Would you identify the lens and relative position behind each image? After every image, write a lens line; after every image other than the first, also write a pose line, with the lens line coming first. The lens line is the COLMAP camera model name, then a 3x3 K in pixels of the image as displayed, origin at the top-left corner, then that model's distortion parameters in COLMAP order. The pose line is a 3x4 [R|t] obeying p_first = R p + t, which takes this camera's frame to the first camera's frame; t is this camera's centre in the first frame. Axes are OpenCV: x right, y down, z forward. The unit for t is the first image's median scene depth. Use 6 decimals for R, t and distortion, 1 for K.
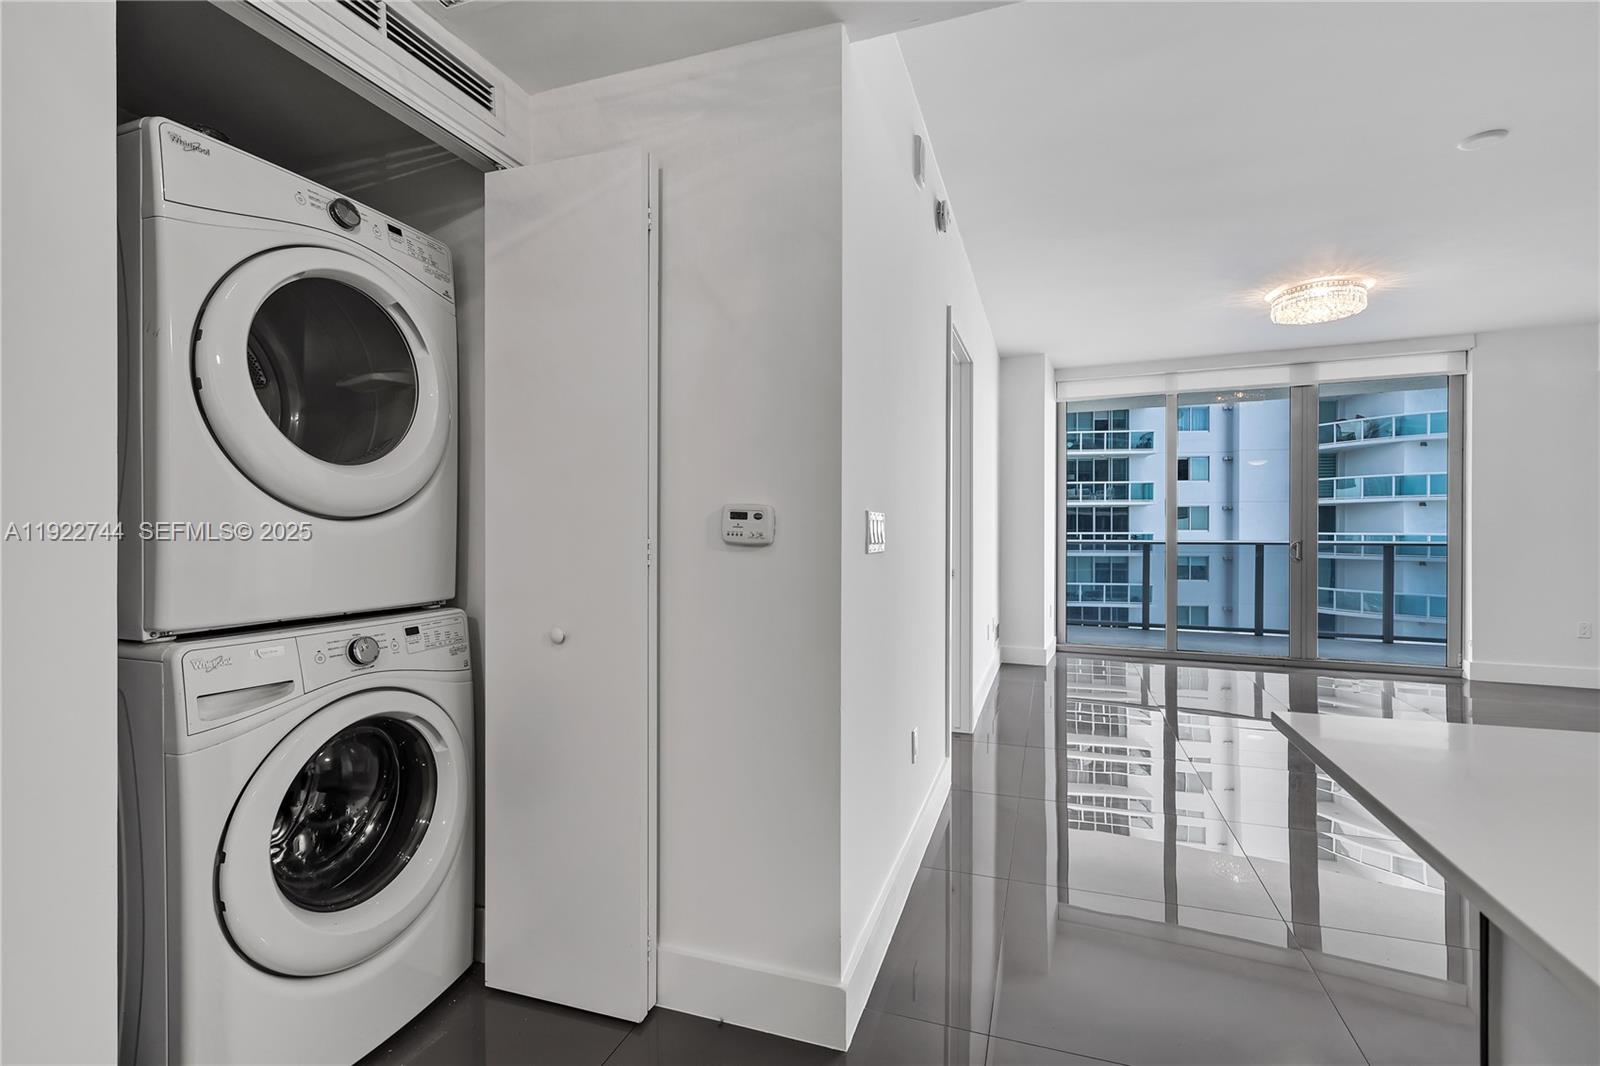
lens RADIAL K [[724.8, 0, 801.4], [0, 724.8, 530.0], [0, 0, 1]] dist [0.002440, 0.001035]
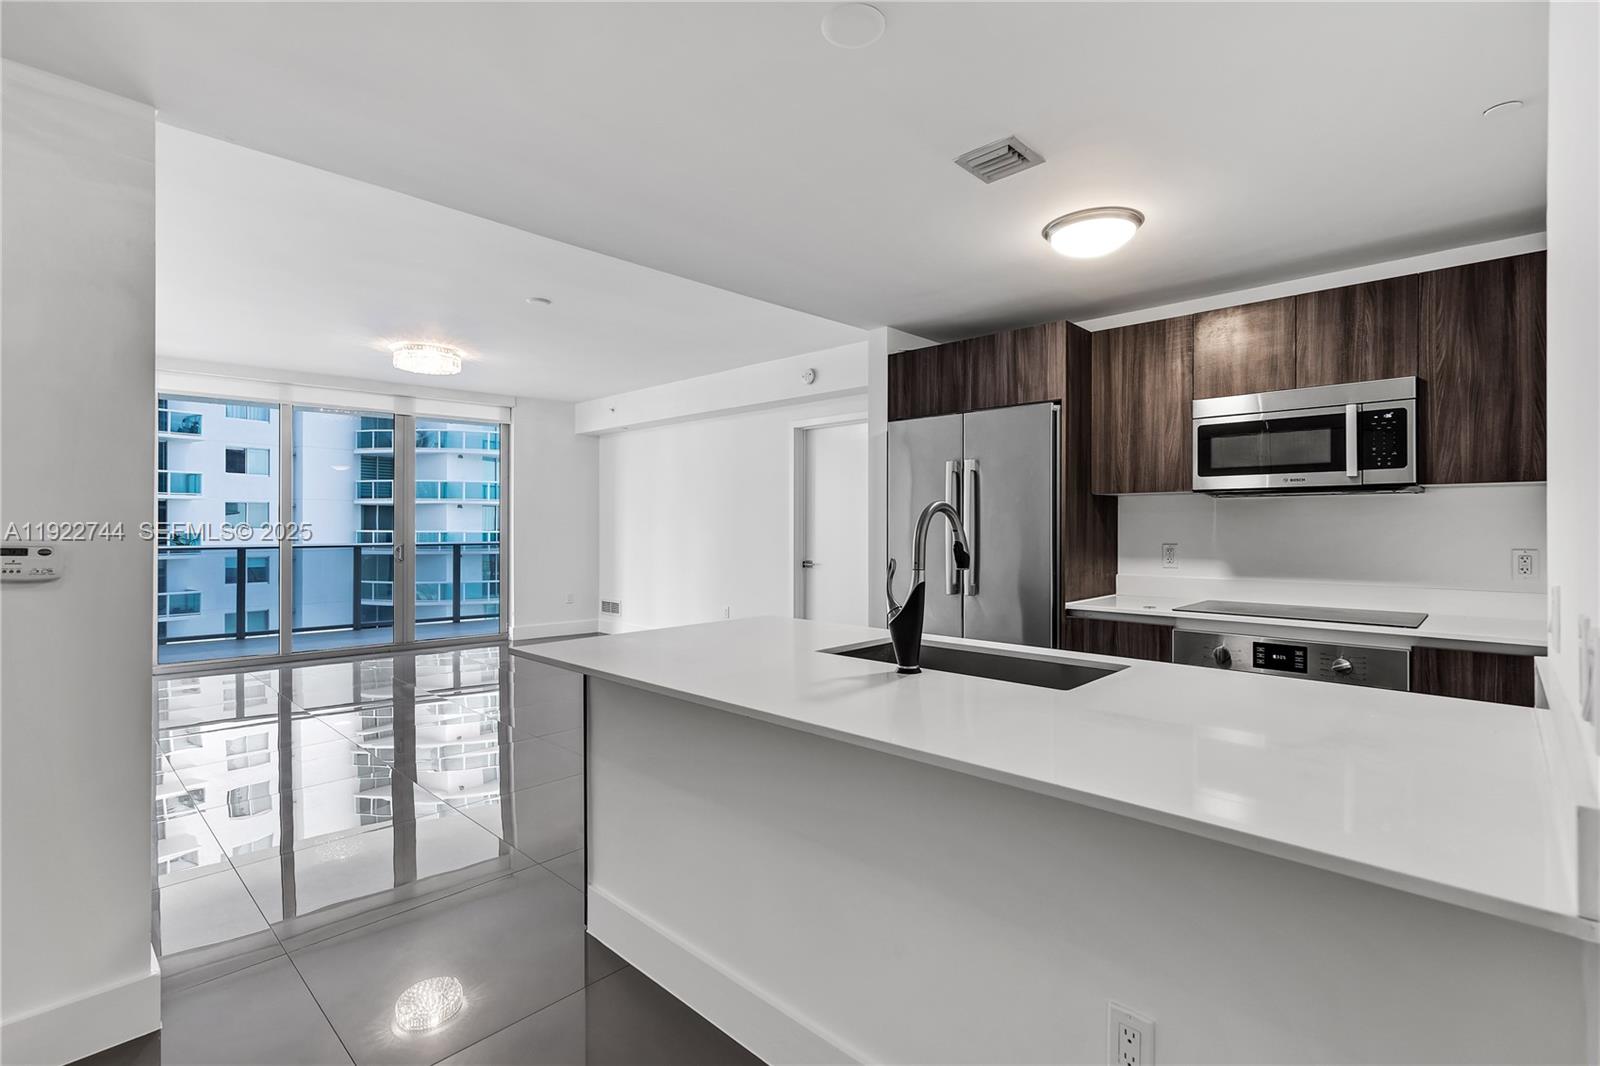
lens RADIAL K [[741.3, 0, 796.9], [0, 741.3, 524.8], [0, 0, 1]] dist [-0.001280, -0.000540]
pose [[0.416535, 0.001028, 0.909119, -0.137000], [0.001197, 0.999998, -0.001679, -0.013257], [-0.909119, 0.001788, 0.416533, -0.089217]]
